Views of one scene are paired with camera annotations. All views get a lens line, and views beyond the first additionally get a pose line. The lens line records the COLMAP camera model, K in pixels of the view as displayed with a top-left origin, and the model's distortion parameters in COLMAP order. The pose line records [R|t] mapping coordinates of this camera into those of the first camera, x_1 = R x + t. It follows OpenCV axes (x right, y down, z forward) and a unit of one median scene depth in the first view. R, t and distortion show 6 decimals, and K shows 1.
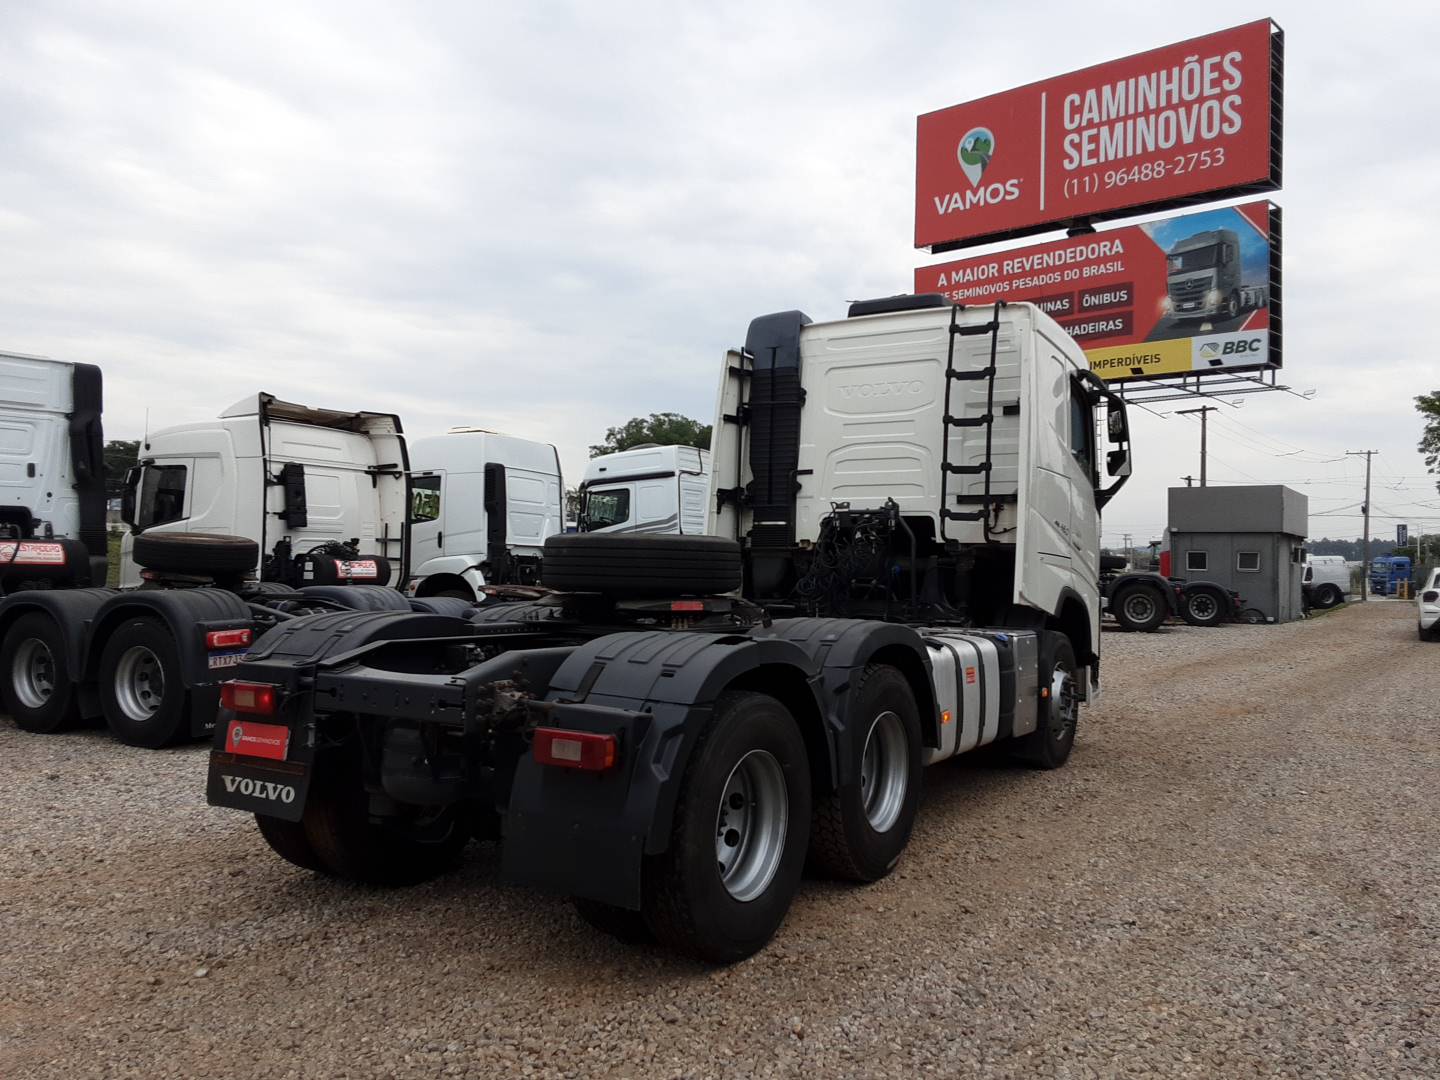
lens RADIAL K [[1157.1, 0, 720.0], [0, 1157.1, 540.0], [0, 0, 1]] dist [0.141962, -0.222411]
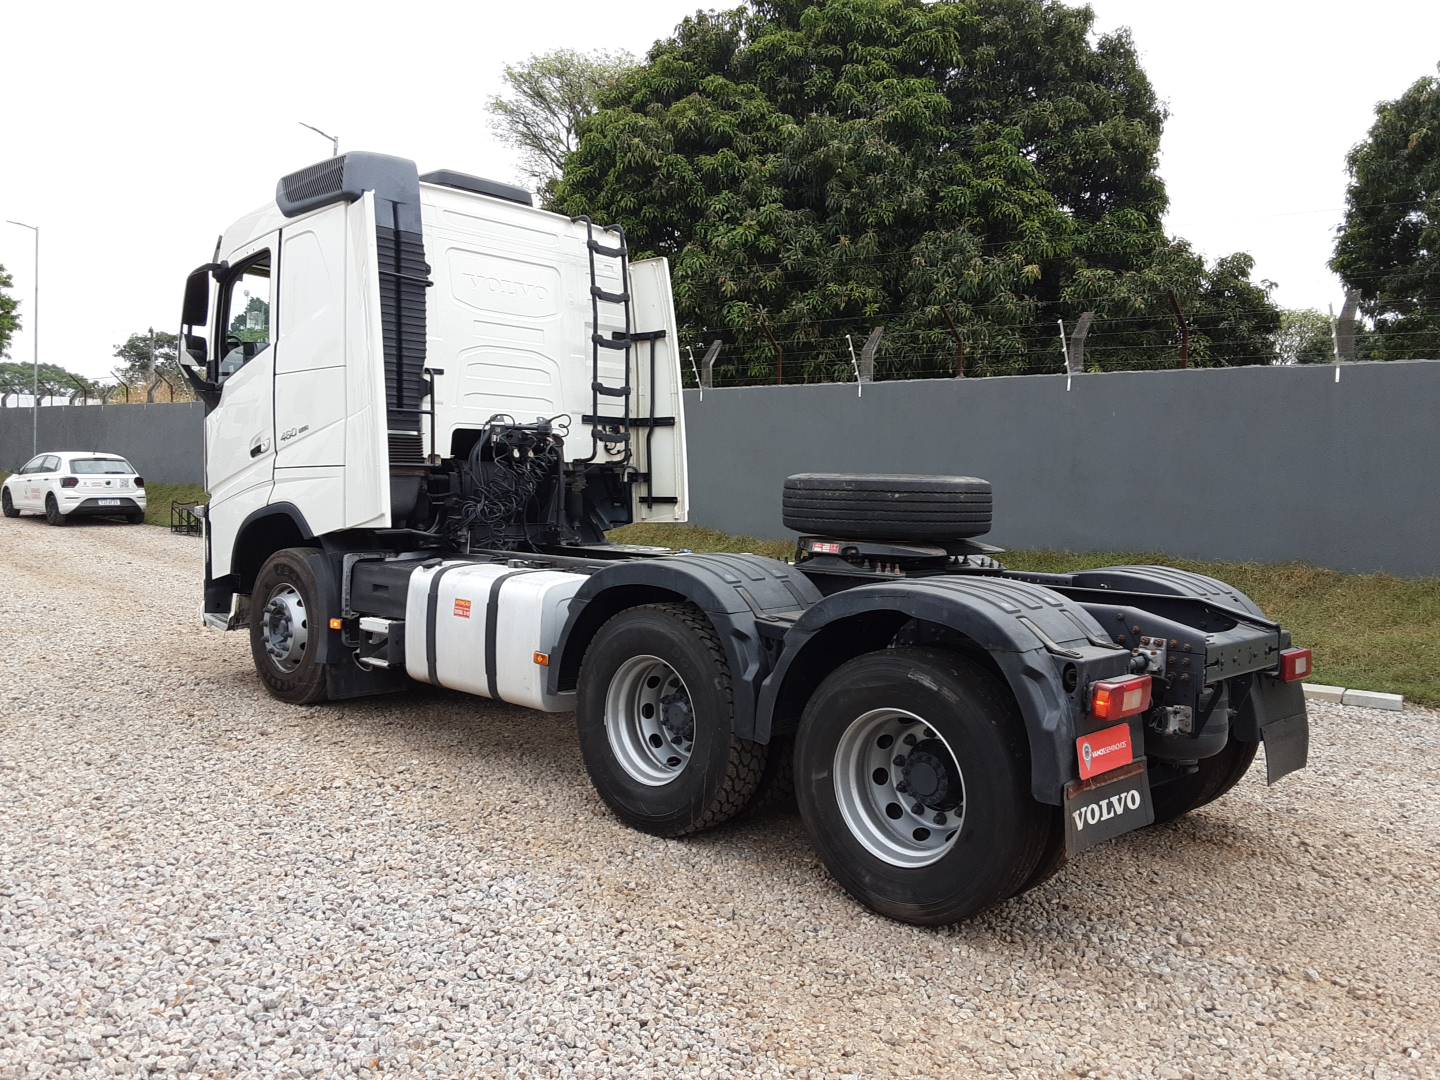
lens RADIAL K [[1157.1, 0, 720.0], [0, 1157.1, 540.0], [0, 0, 1]] dist [0.141962, -0.222411]
pose [[0.197160, -0.067246, 0.978062, -0.764766], [-0.045356, 0.995951, 0.077619, -0.014728], [-0.979322, -0.059664, 0.193311, 0.698569]]
